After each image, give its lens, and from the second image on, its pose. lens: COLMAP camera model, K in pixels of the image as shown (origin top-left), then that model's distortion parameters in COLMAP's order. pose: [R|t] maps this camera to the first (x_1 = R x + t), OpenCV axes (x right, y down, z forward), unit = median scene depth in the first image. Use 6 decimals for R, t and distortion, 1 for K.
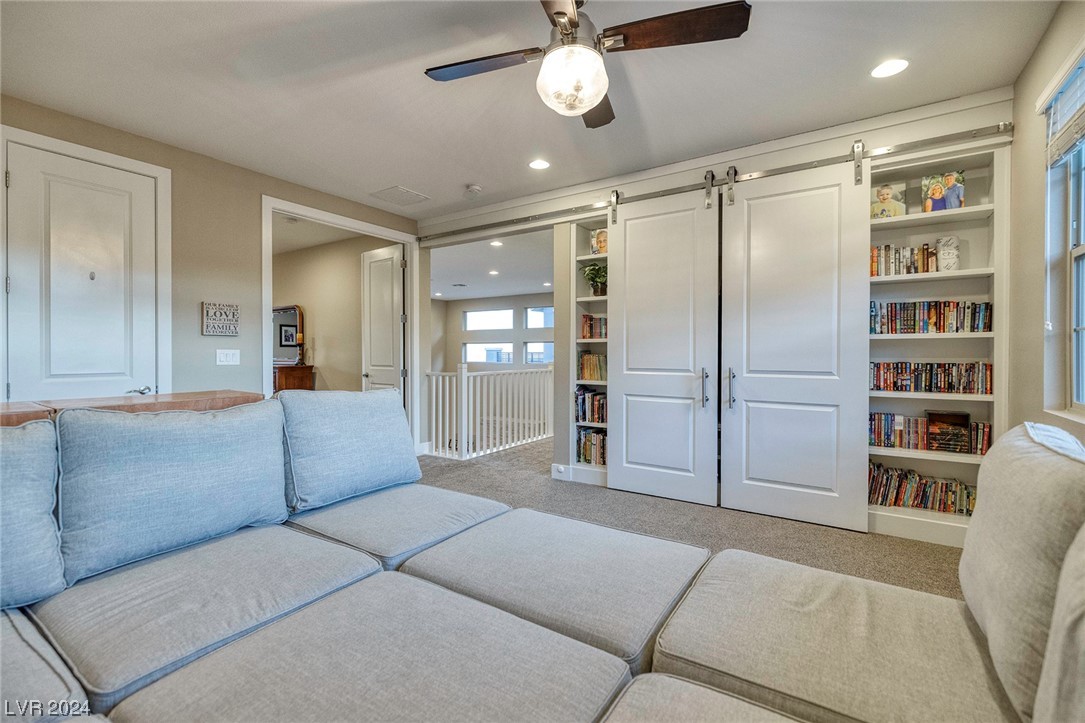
lens RADIAL K [[466.4, 0, 546.7], [0, 466.4, 358.3], [0, 0, 1]] dist [-0.010494, 0.000128]
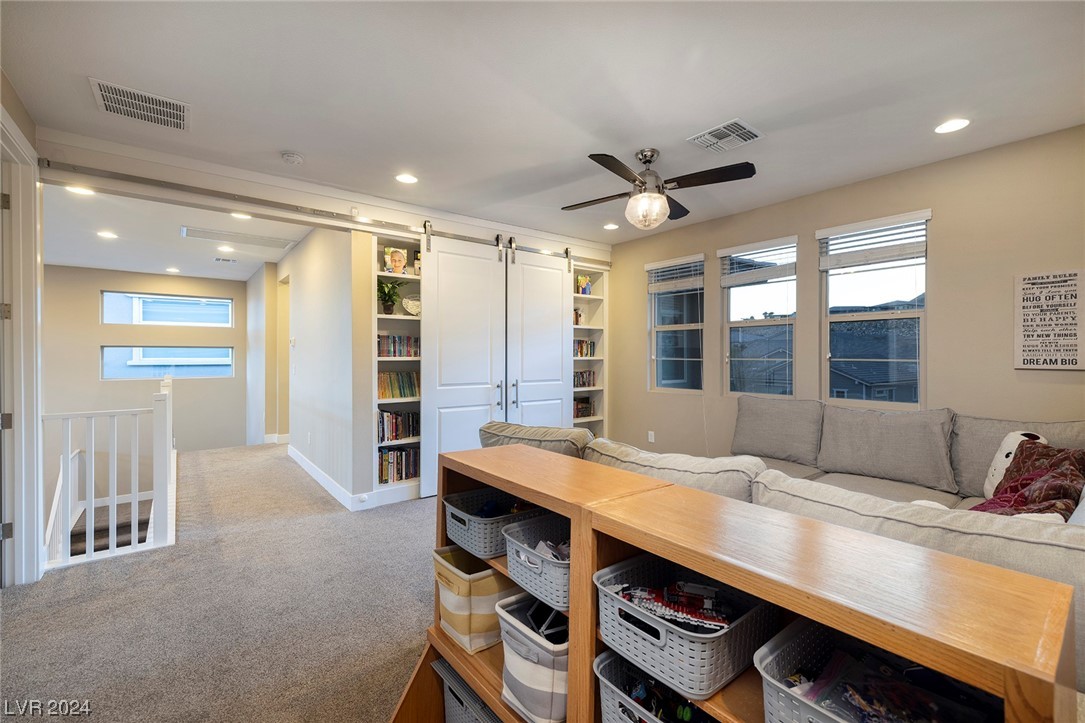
lens RADIAL K [[461.1, 0, 549.7], [0, 461.1, 358.7], [0, 0, 1]] dist [0.000715, 0.000145]
pose [[0.309058, -0.003944, 0.951035, -0.817345], [0.013274, 0.999912, -0.000167, -0.036724], [-0.950950, 0.012675, 0.309083, 0.417894]]
